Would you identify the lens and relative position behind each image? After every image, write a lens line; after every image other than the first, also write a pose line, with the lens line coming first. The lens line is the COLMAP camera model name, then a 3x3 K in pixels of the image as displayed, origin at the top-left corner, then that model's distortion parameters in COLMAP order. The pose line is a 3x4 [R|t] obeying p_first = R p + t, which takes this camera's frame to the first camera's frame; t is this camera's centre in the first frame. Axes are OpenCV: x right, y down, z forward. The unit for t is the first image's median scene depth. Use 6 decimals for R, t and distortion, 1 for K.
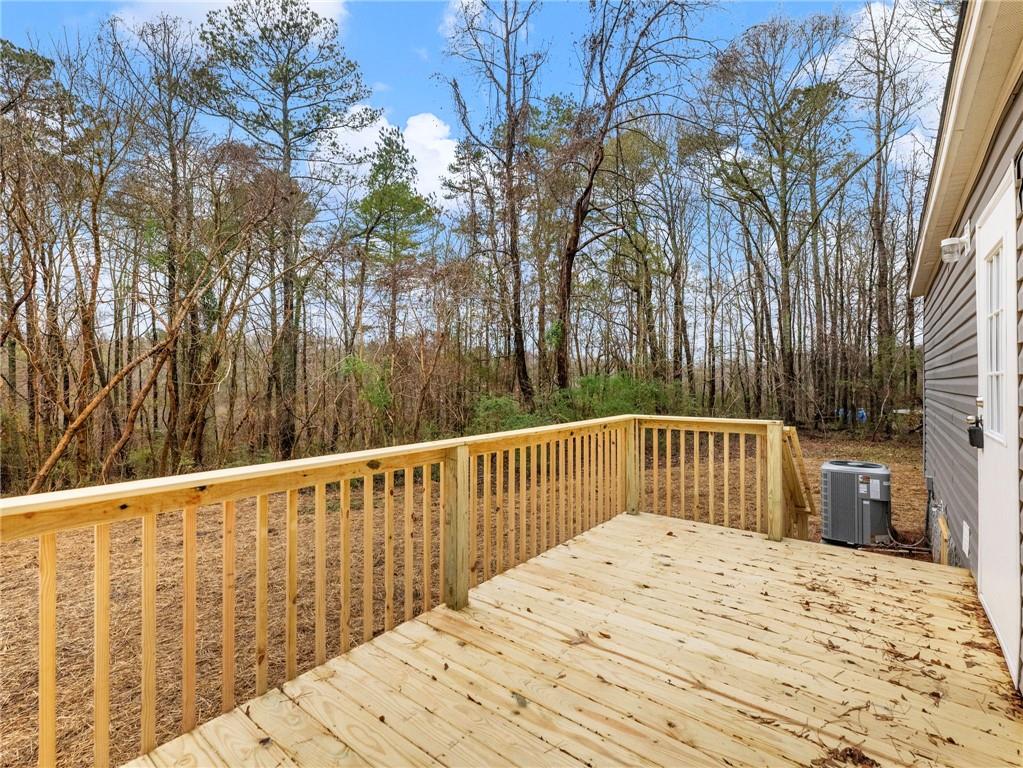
lens RADIAL K [[469.8, 0, 515.2], [0, 469.8, 380.3], [0, 0, 1]] dist [0.000894, 0.001735]
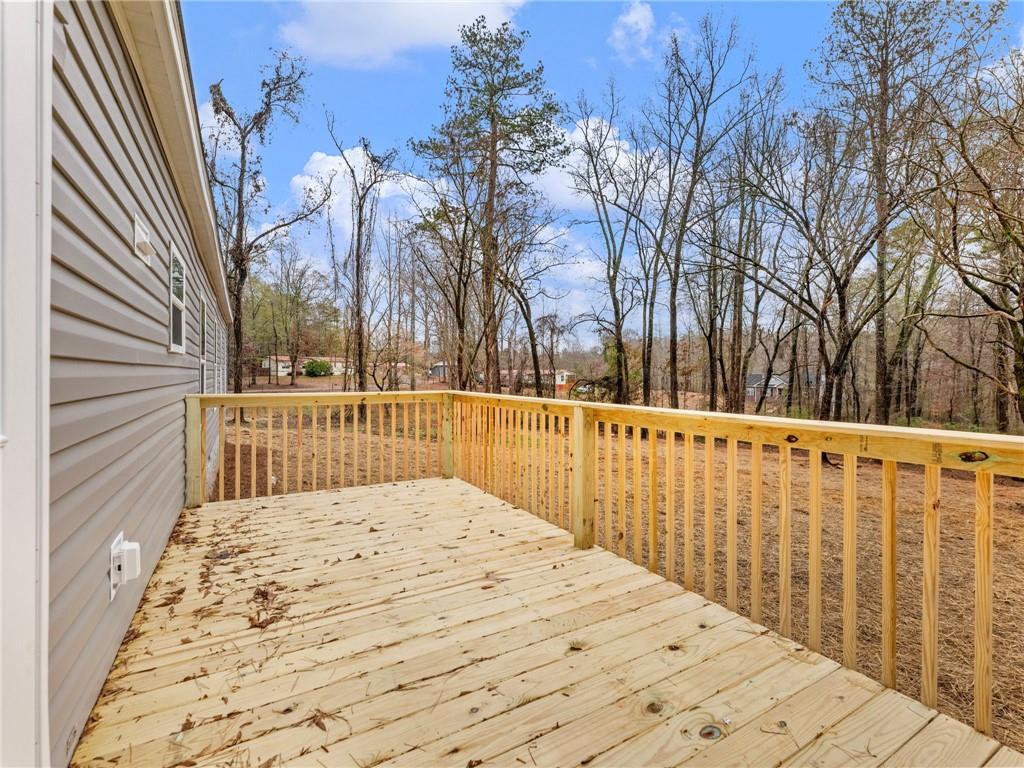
lens RADIAL K [[470.2, 0, 513.1], [0, 470.2, 376.1], [0, 0, 1]] dist [0.000894, 0.001735]
pose [[-0.369610, 0.008584, -0.929147, 1.232648], [0.003116, 0.999963, 0.007999, 0.071456], [0.929182, 0.000061, -0.369623, 1.562814]]
